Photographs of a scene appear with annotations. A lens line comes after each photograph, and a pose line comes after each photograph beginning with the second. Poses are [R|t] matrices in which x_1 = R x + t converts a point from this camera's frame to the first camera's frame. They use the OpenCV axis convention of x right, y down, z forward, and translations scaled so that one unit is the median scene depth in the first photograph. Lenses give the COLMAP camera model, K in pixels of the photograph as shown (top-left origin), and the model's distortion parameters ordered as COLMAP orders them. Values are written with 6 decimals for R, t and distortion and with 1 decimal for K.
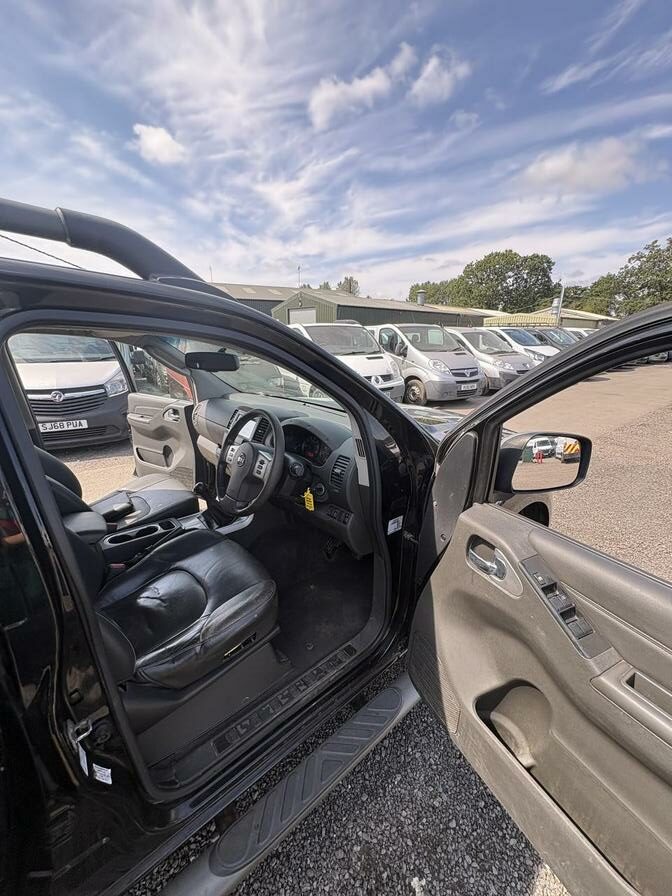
lens RADIAL K [[357.2, 0, 334.2], [0, 357.2, 448.2], [0, 0, 1]] dist [-0.000779, 0.000002]
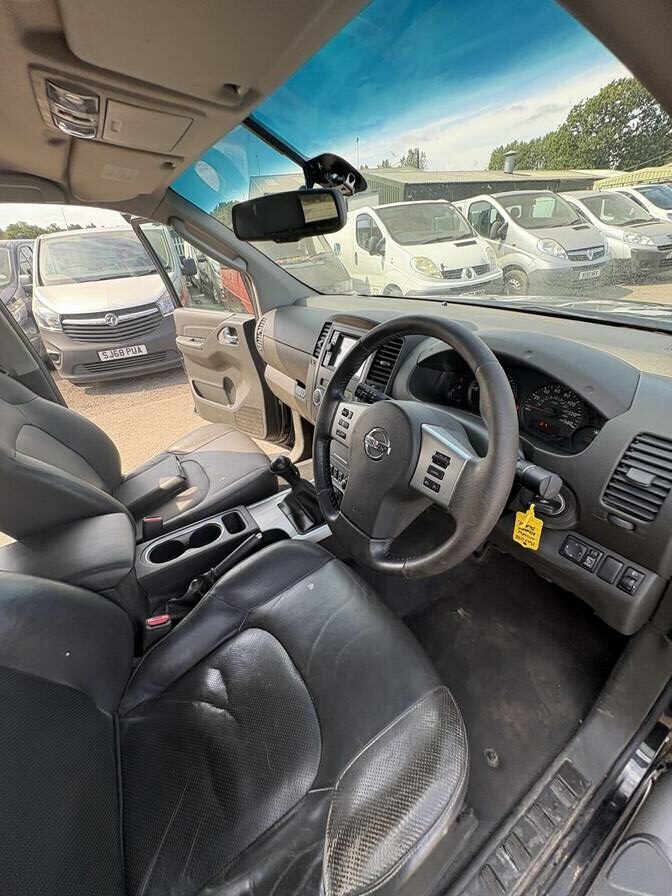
lens RADIAL K [[357.2, 0, 334.2], [0, 357.2, 448.2], [0, 0, 1]] dist [-0.000779, 0.000002]
pose [[0.985096, -0.000005, -0.172004, -0.059751], [0.040785, 0.971487, 0.233557, -0.016336], [0.167098, -0.237092, 0.957009, 0.146824]]
